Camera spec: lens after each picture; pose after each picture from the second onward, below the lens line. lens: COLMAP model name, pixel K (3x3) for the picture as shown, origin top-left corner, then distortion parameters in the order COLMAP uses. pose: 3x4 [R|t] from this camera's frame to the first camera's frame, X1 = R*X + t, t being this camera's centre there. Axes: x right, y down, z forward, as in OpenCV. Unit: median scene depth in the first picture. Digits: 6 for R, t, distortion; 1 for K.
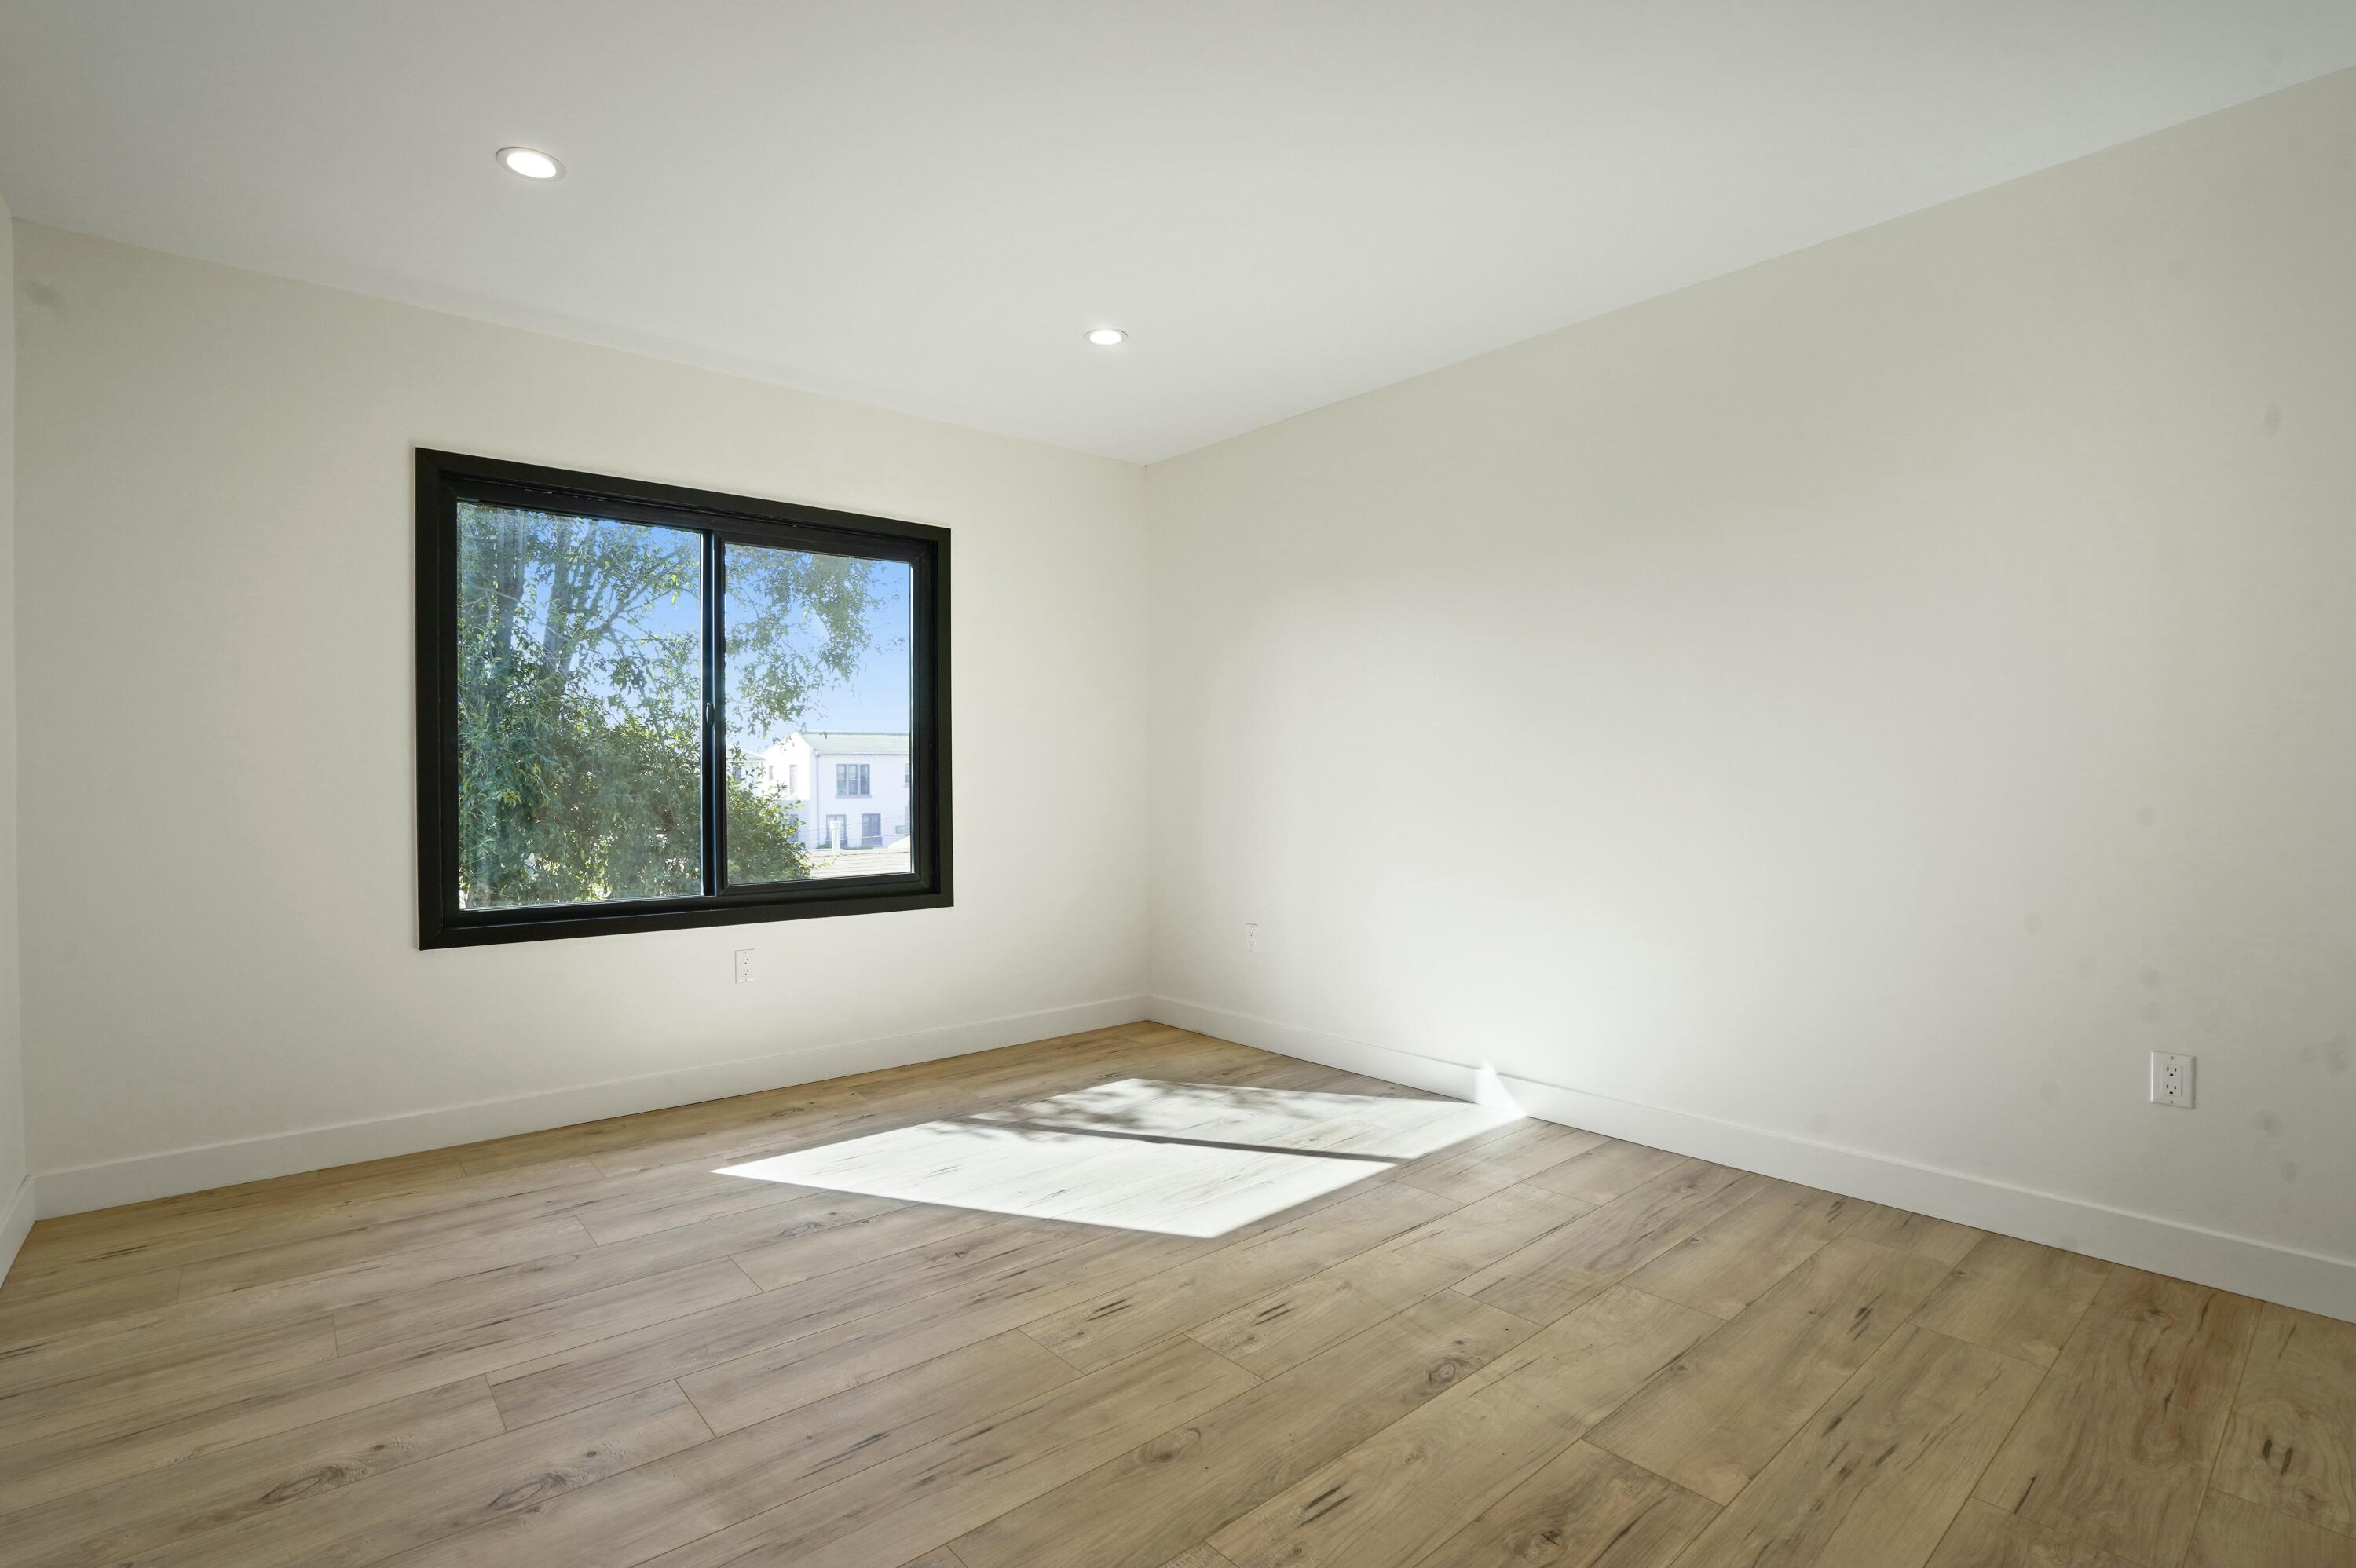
lens RADIAL K [[1103.2, 0, 1151.6], [0, 1103.2, 786.6], [0, 0, 1]] dist [-0.057817, 0.024509]
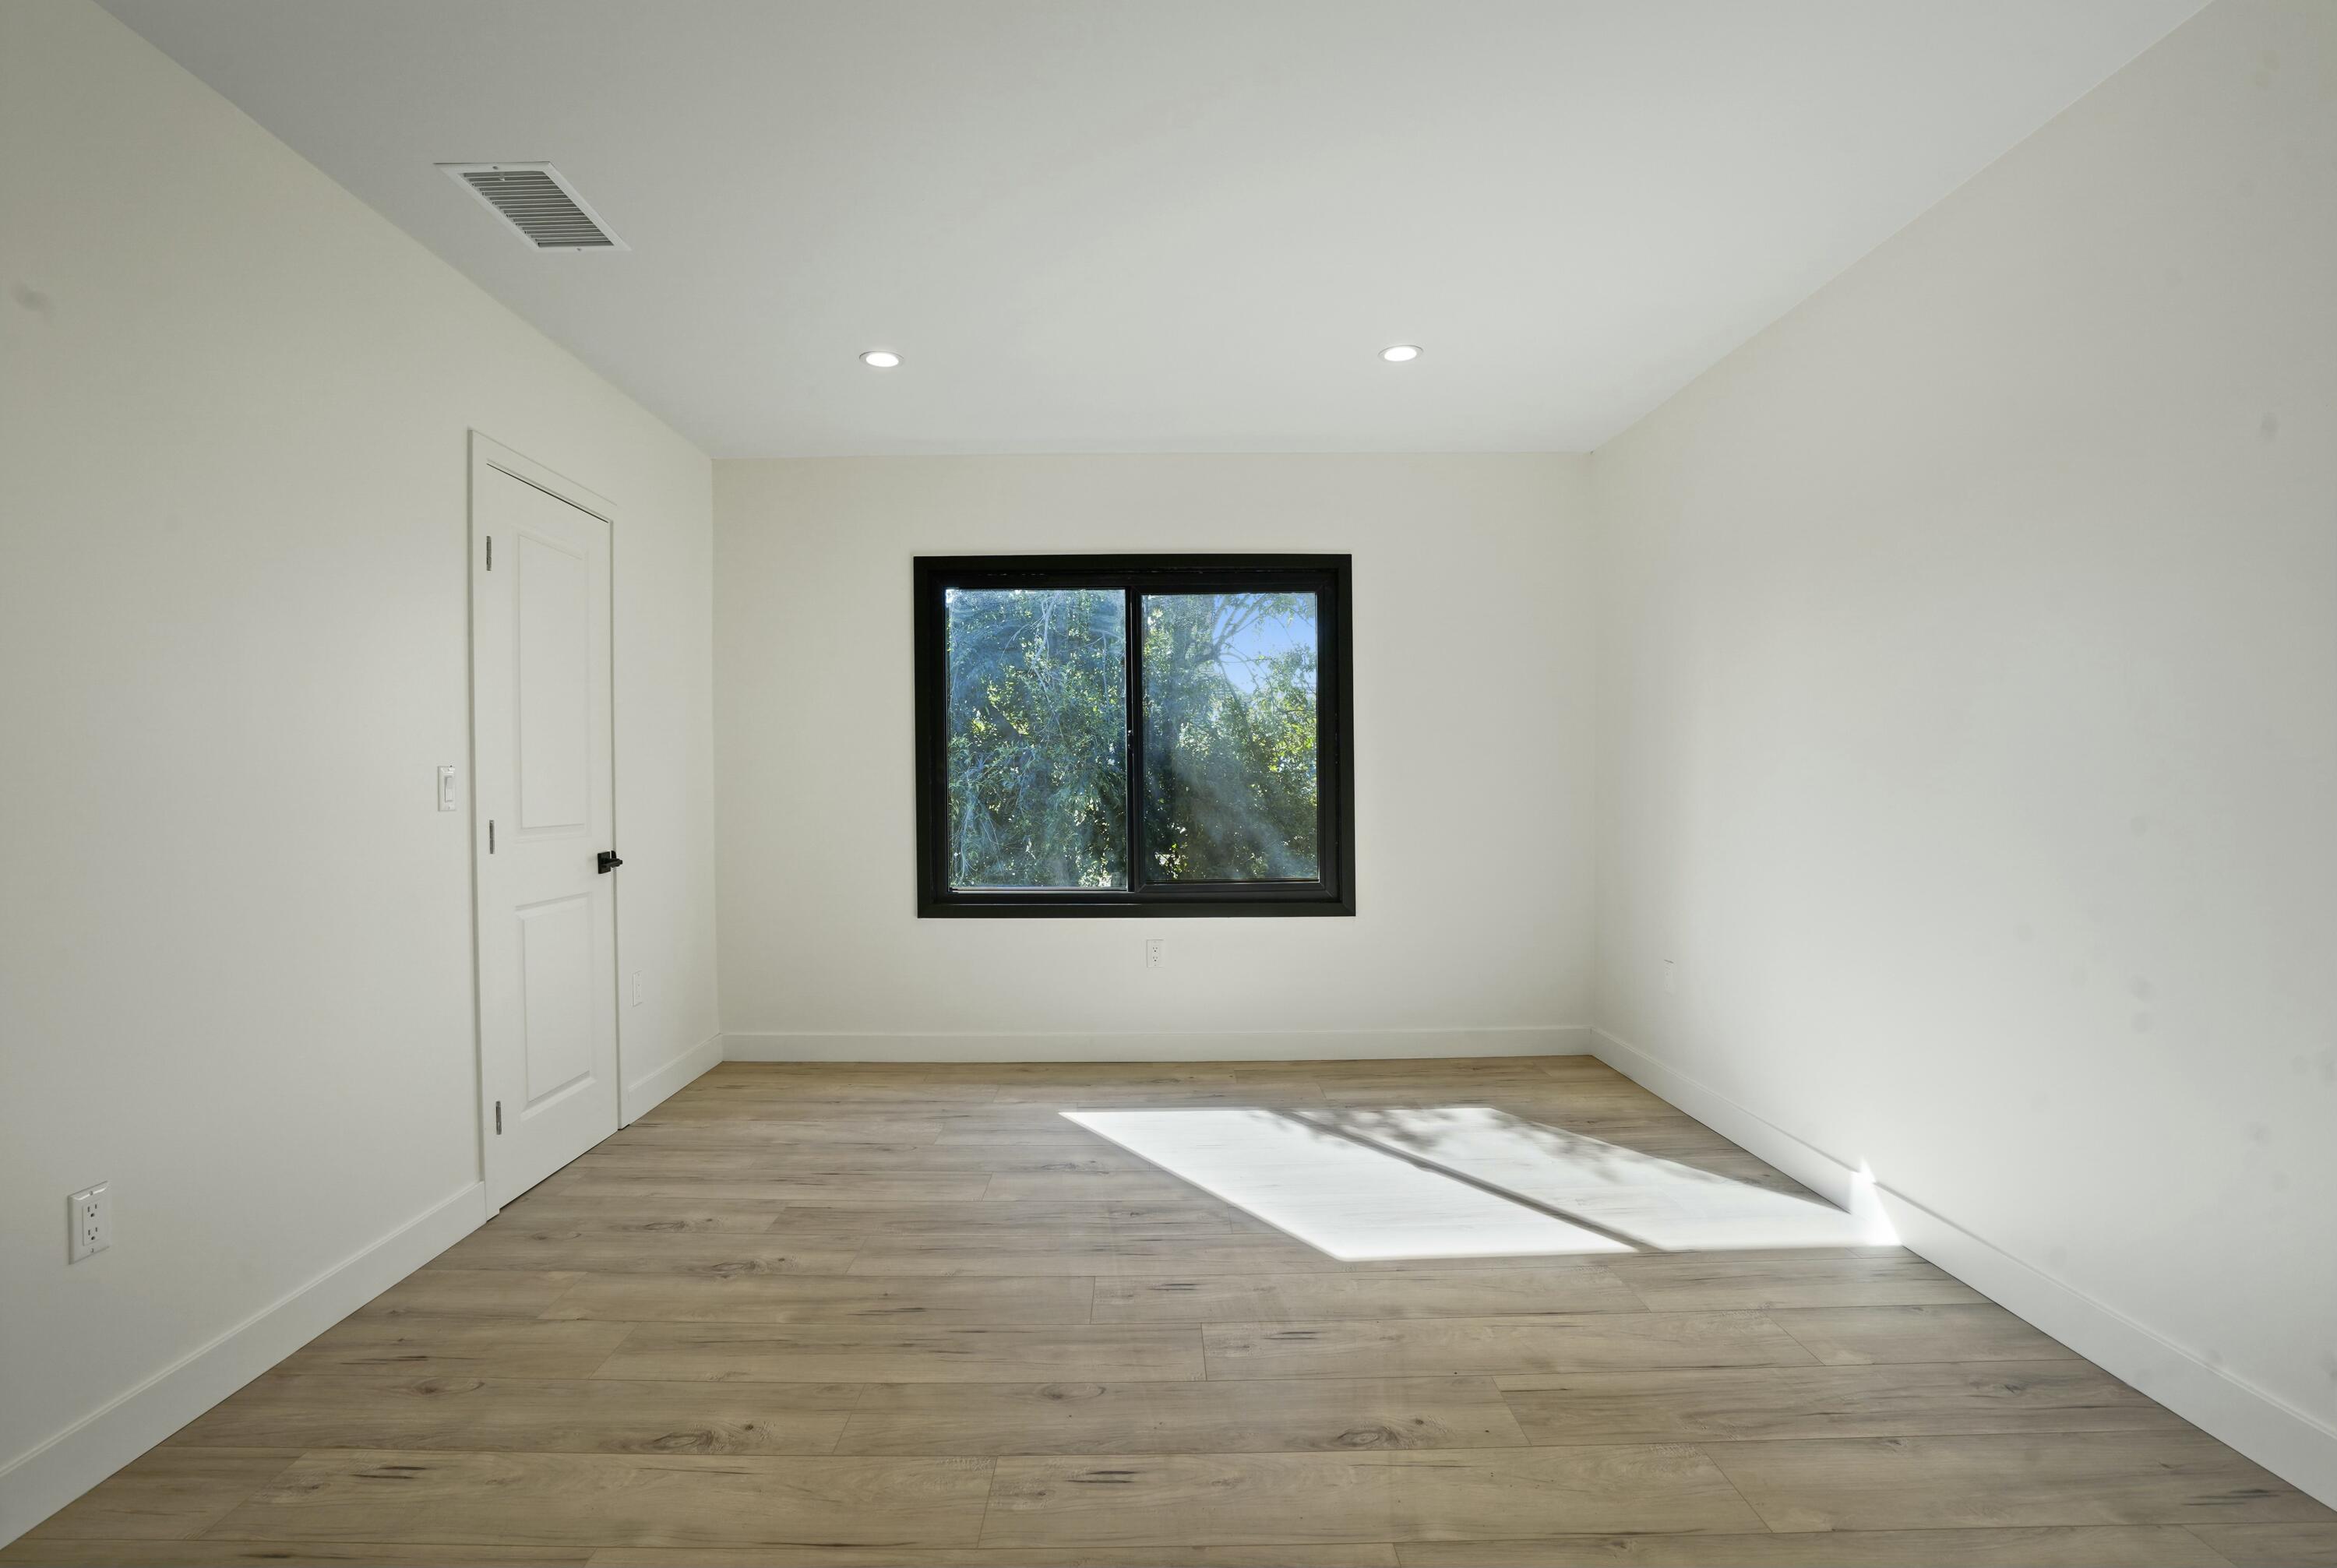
lens RADIAL K [[1116.0, 0, 1162.0], [0, 1116.0, 798.4], [0, 0, 1]] dist [-0.061752, 0.027619]
pose [[0.764208, 0.007029, -0.644932, 0.531931], [0.001146, 0.999924, 0.012257, -0.023385], [0.644969, -0.010106, 0.764142, 0.111031]]
